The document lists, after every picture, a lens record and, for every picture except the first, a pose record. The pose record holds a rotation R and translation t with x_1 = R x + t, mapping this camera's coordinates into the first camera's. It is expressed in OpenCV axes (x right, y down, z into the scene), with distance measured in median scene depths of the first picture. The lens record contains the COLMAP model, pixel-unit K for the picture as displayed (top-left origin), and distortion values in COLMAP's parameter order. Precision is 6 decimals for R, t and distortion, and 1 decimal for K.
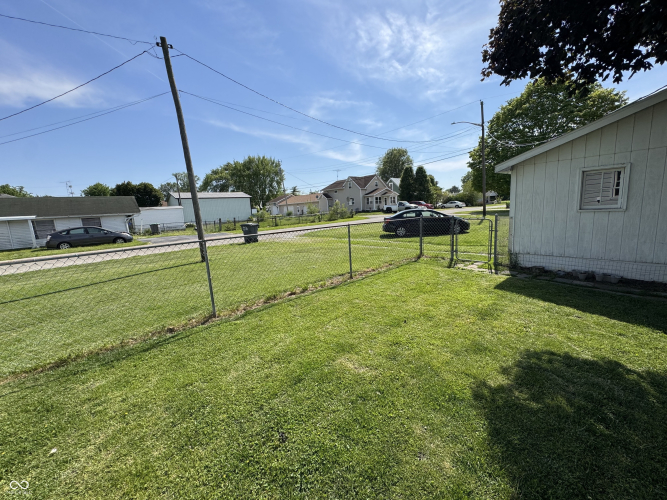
lens RADIAL K [[265.6, 0, 333.5], [0, 265.6, 250.0], [0, 0, 1]] dist [0.003672, 0.000145]
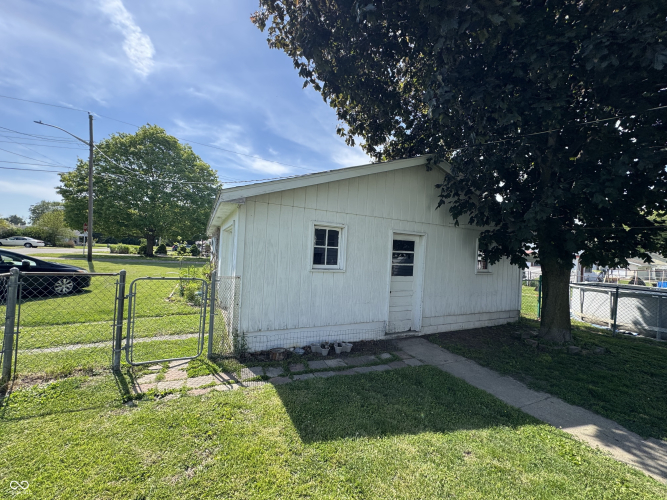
lens RADIAL K [[265.6, 0, 332.7], [0, 265.6, 249.6], [0, 0, 1]] dist [-0.002840, 0.000500]
pose [[0.261816, 0.082724, 0.961566, 0.031215], [0.084243, 0.990558, -0.108155, -0.026666], [-0.961434, 0.109322, 0.252375, 0.165580]]
